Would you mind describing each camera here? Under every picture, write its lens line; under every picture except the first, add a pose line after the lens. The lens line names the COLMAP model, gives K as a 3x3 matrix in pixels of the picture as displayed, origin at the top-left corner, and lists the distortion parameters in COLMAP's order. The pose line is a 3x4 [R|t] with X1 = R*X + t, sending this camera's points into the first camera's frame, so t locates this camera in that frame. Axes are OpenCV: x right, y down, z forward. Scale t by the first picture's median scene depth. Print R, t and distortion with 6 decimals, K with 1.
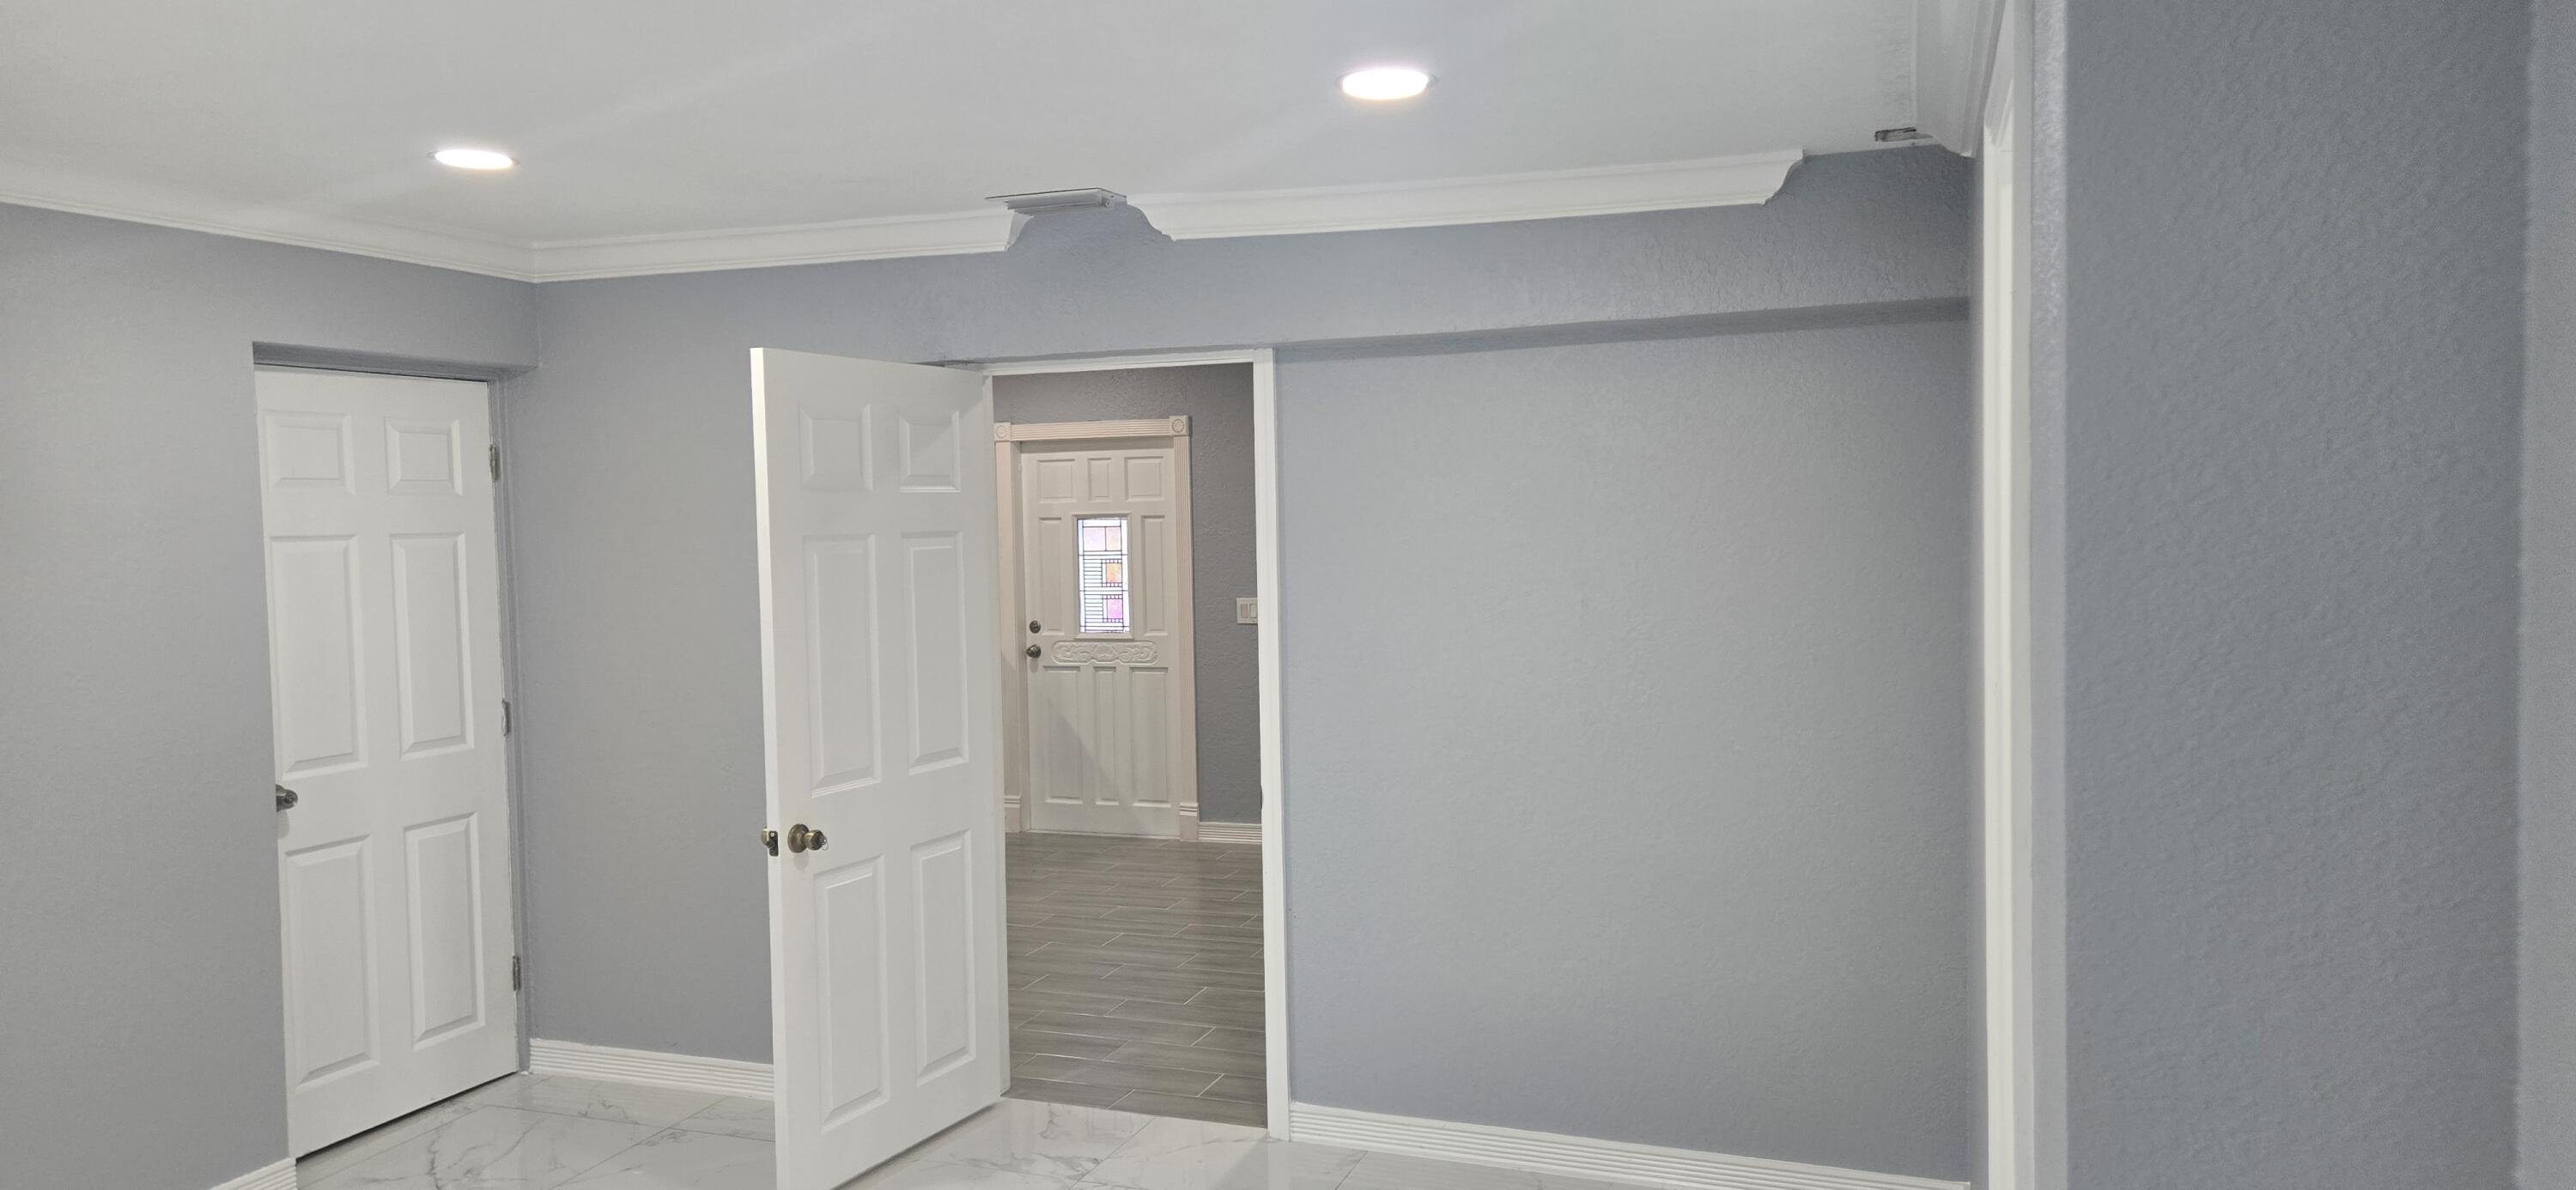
lens RADIAL K [[1706.1, 0, 1270.9], [0, 1706.1, 587.5], [0, 0, 1]] dist [0.083284, -0.076001]
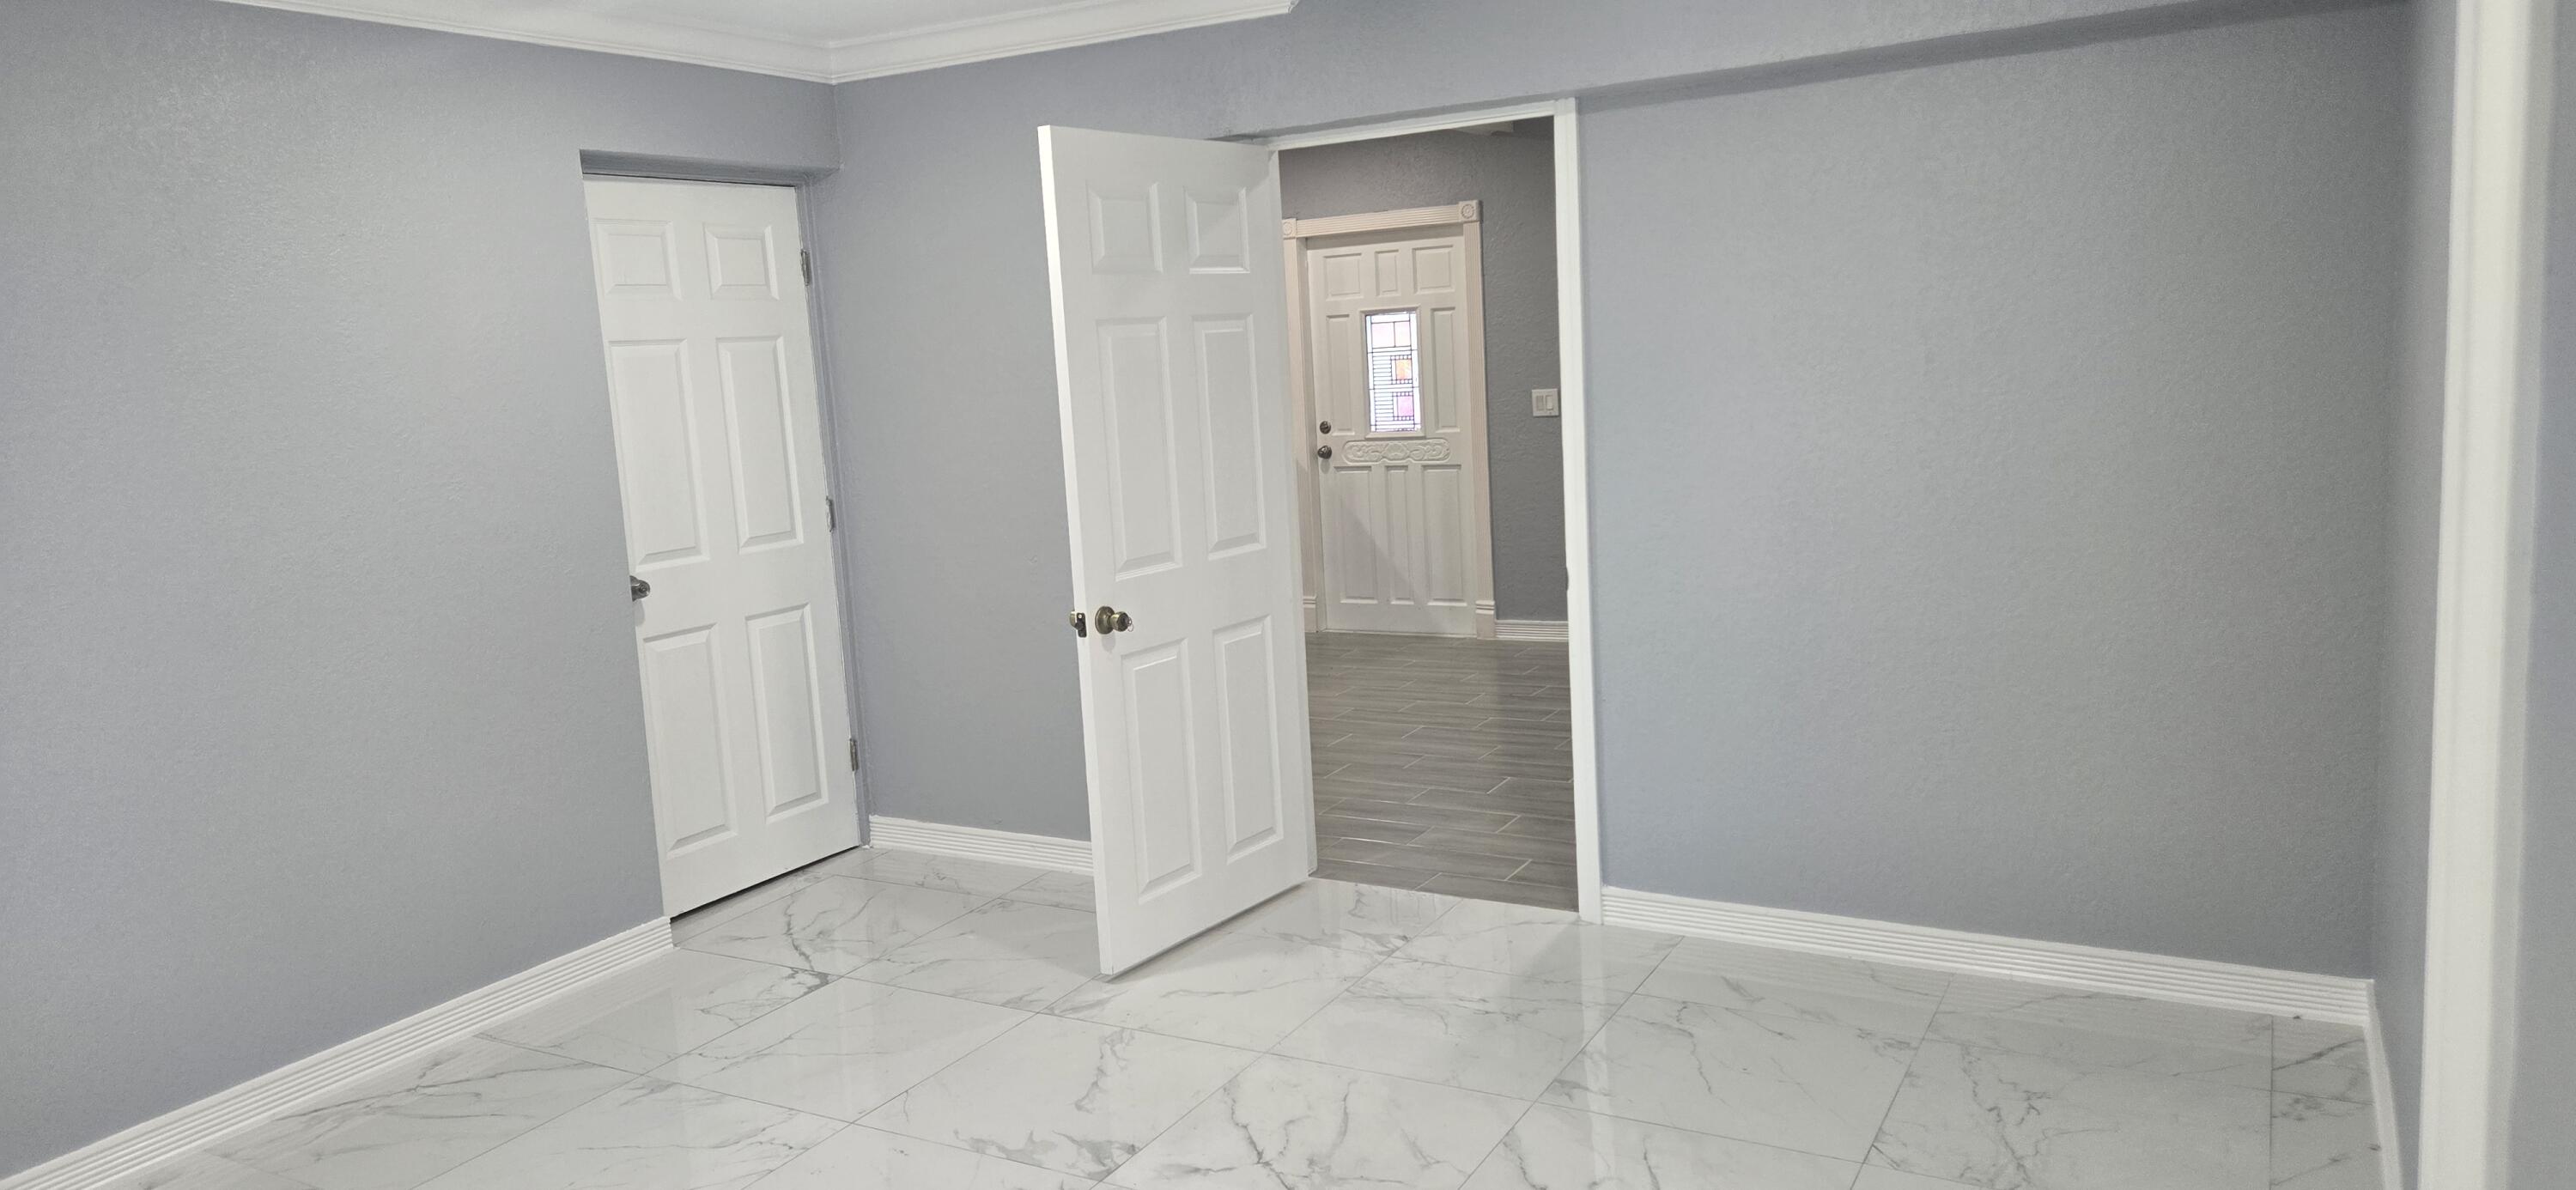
lens RADIAL K [[1706.1, 0, 1276.9], [0, 1706.1, 572.8], [0, 0, 1]] dist [0.083284, -0.076001]
pose [[0.986374, -0.012942, -0.164006, -0.007474], [0.028831, 0.995072, 0.094875, 0.020465], [0.161970, -0.098311, 0.981886, 0.024696]]
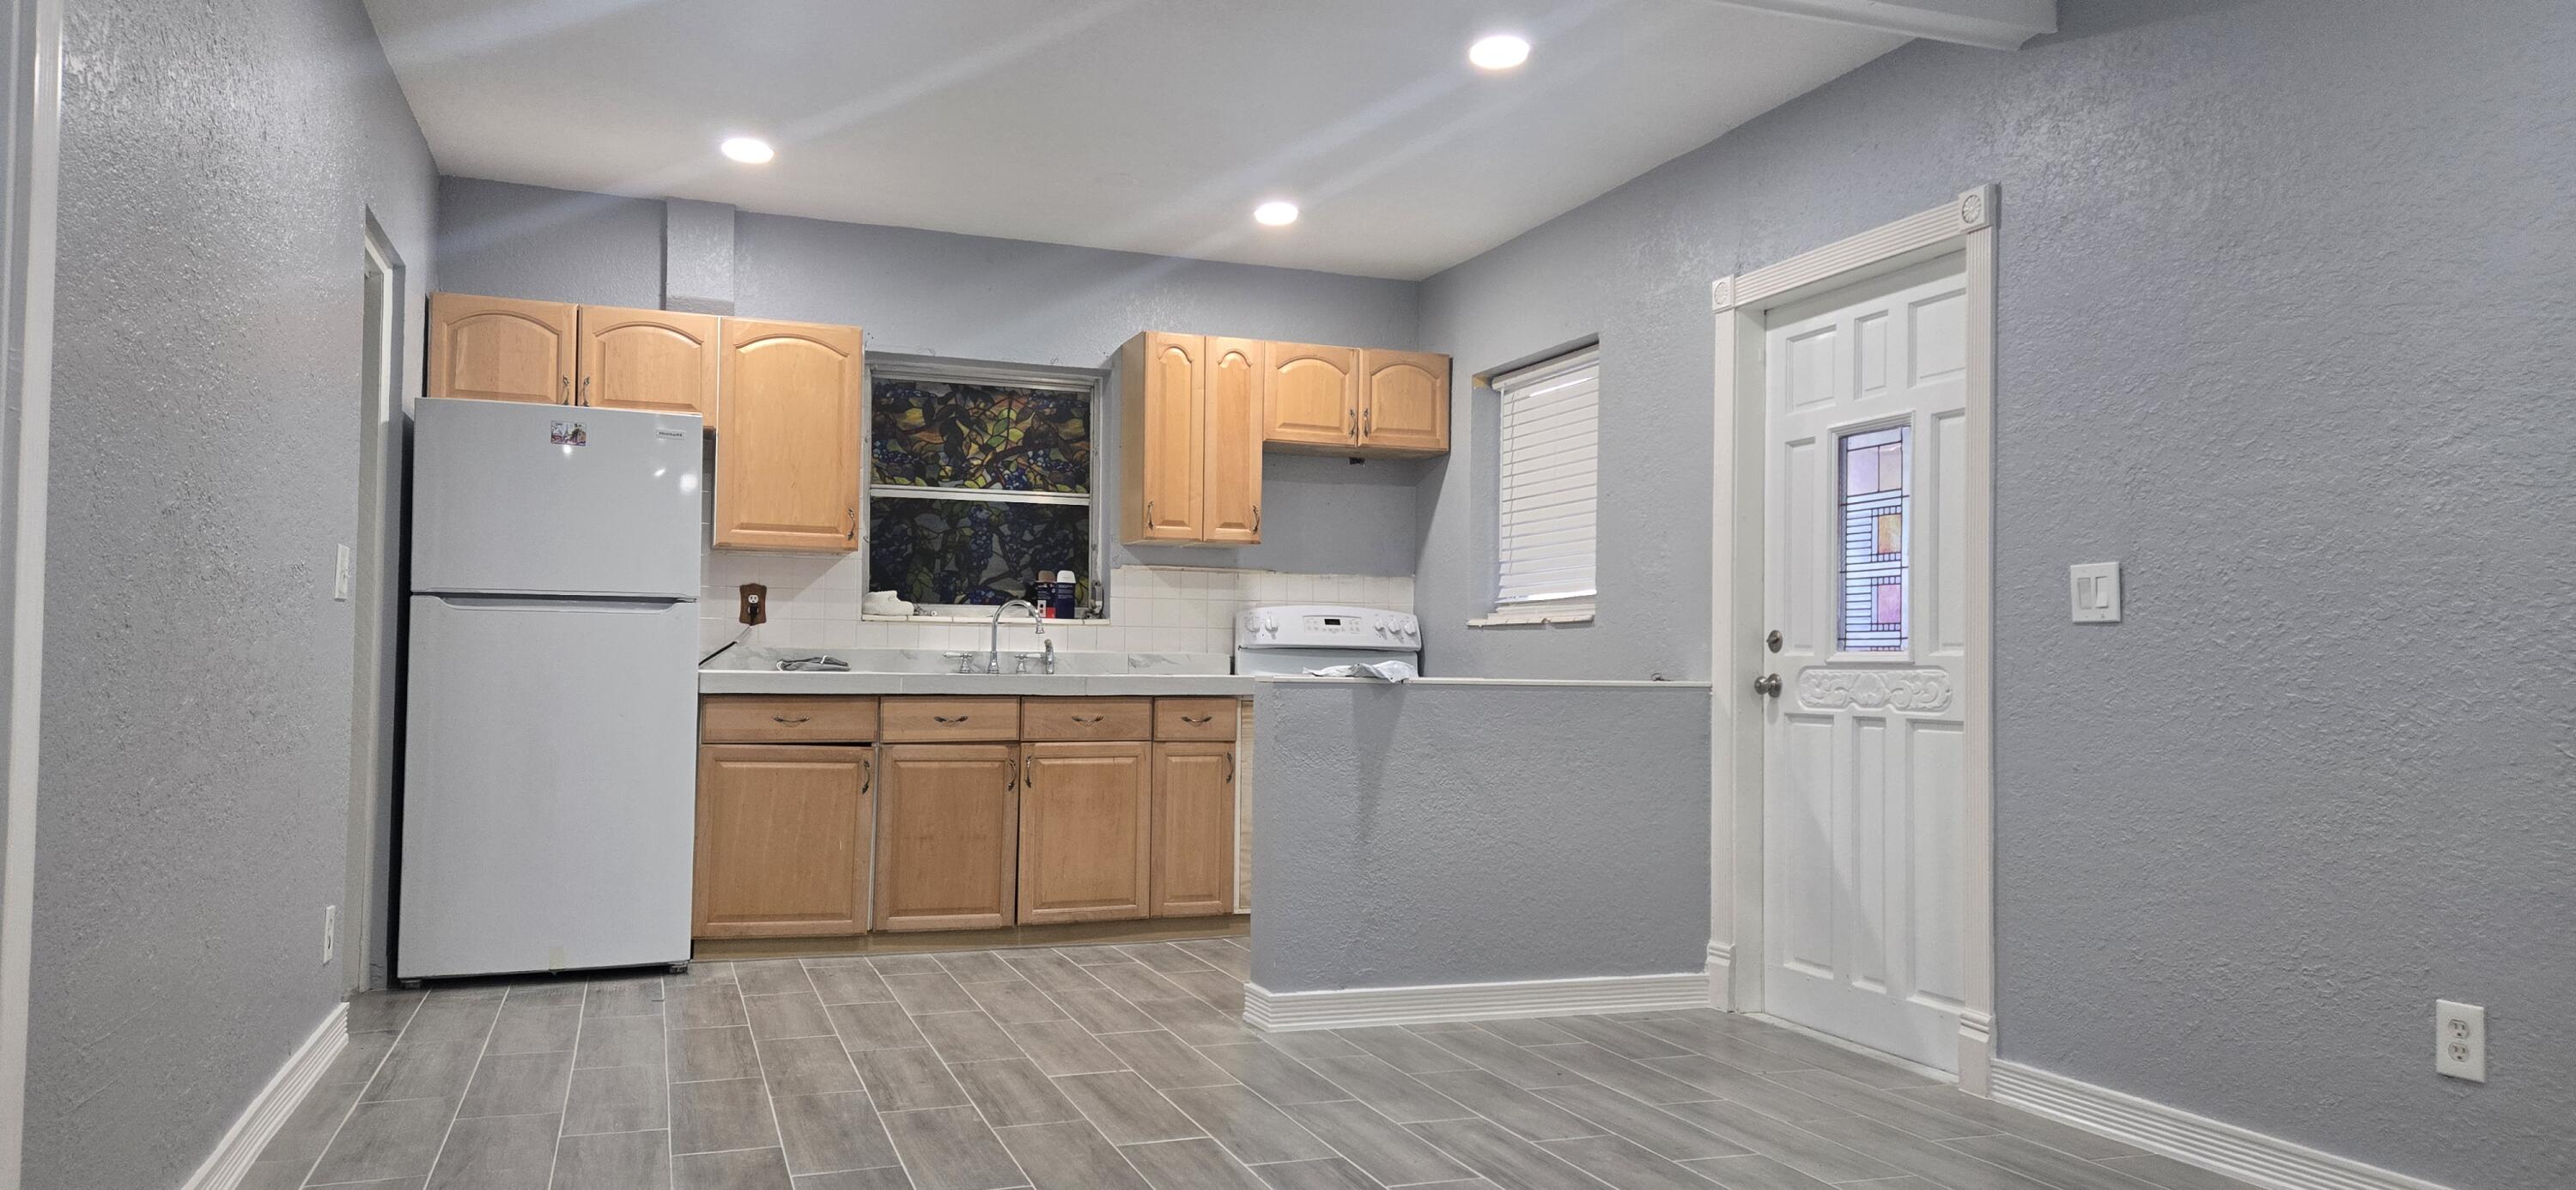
lens RADIAL K [[1706.1, 0, 1294.5], [0, 1706.1, 607.2], [0, 0, 1]] dist [0.083284, -0.076001]
pose [[0.657042, -0.000143, -0.753854, 0.294067], [-0.055606, 0.997267, -0.048654, 0.079199], [0.751800, 0.073886, 0.655238, 0.868458]]
